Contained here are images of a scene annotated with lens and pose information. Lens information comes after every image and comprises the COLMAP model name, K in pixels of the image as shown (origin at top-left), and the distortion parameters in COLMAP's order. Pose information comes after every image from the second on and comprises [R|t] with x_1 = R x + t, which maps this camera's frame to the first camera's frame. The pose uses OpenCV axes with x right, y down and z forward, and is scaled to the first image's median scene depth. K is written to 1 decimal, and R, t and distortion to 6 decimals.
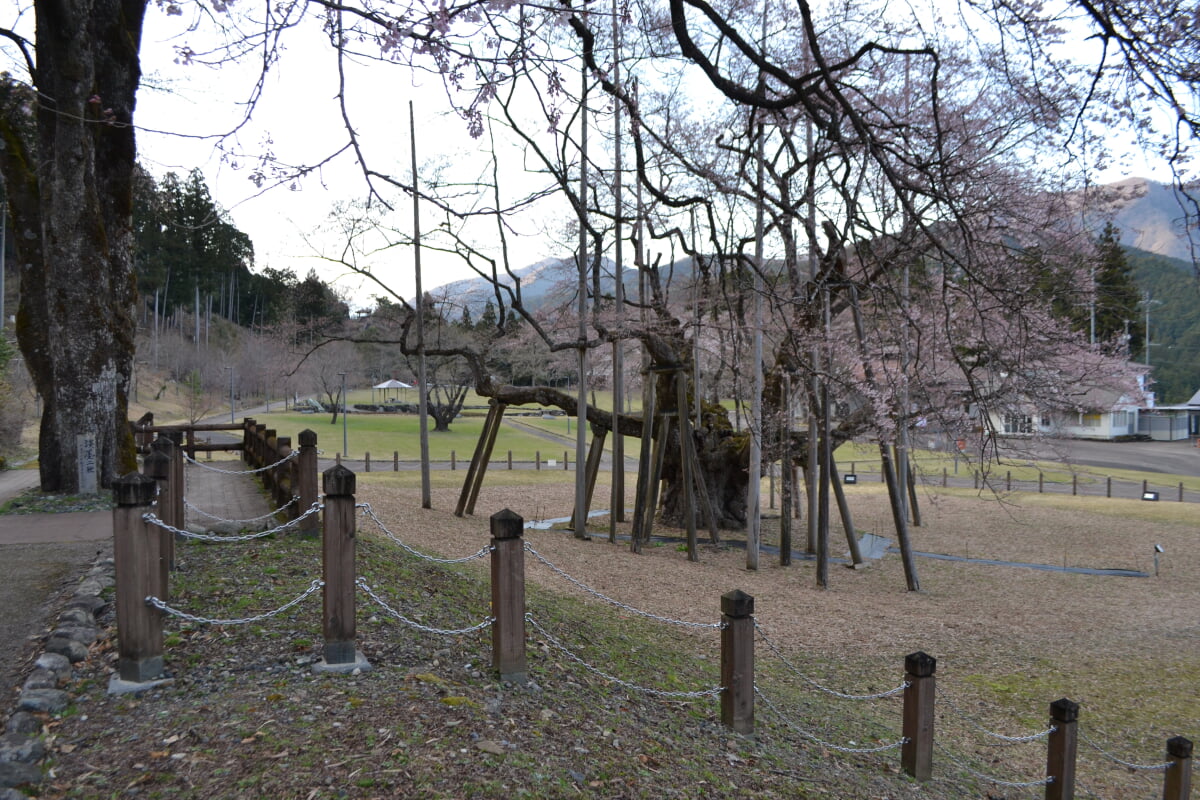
lens RADIAL K [[964.7, 0, 584.0], [0, 964.7, 405.1], [0, 0, 1]] dist [-0.070186, -0.004511]
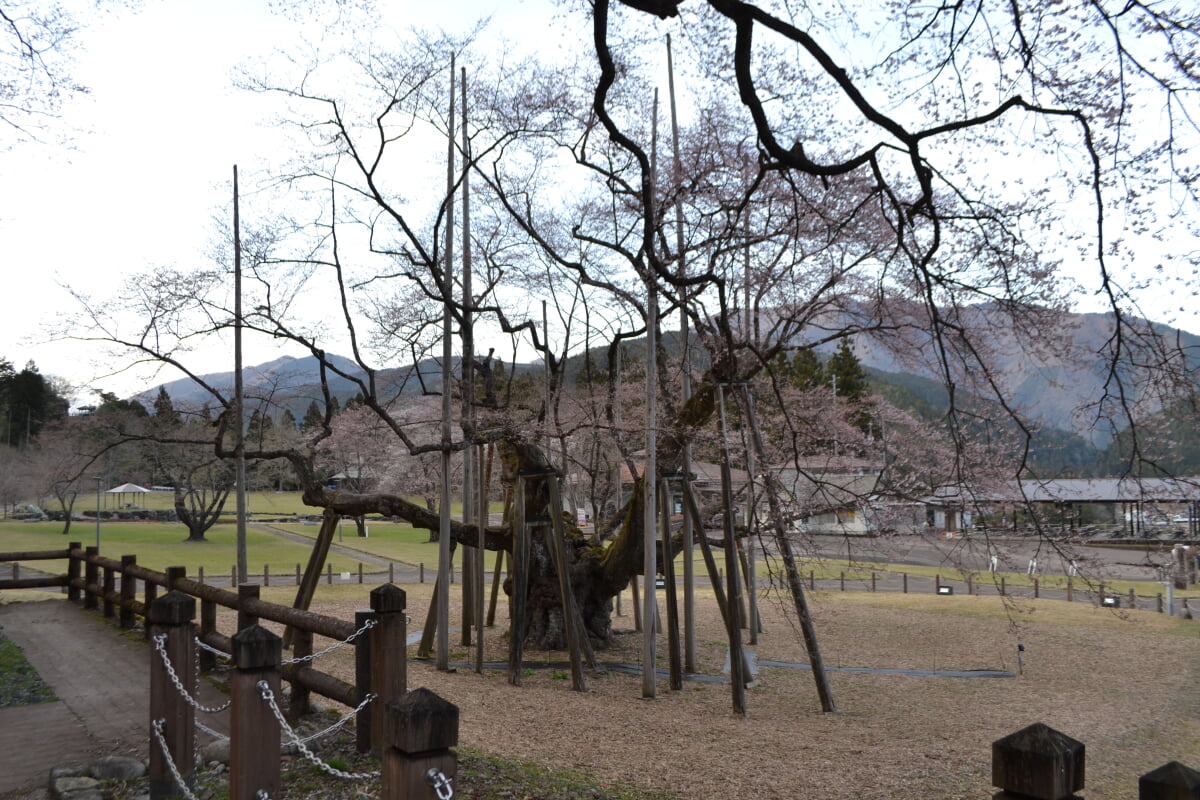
lens RADIAL K [[964.7, 0, 584.0], [0, 964.7, 405.1], [0, 0, 1]] dist [-0.070186, -0.004511]
pose [[0.964845, 0.013366, 0.262480, -0.089640], [0.014242, 0.994580, -0.102994, -0.006429], [-0.262434, 0.103112, 0.959425, 0.096259]]
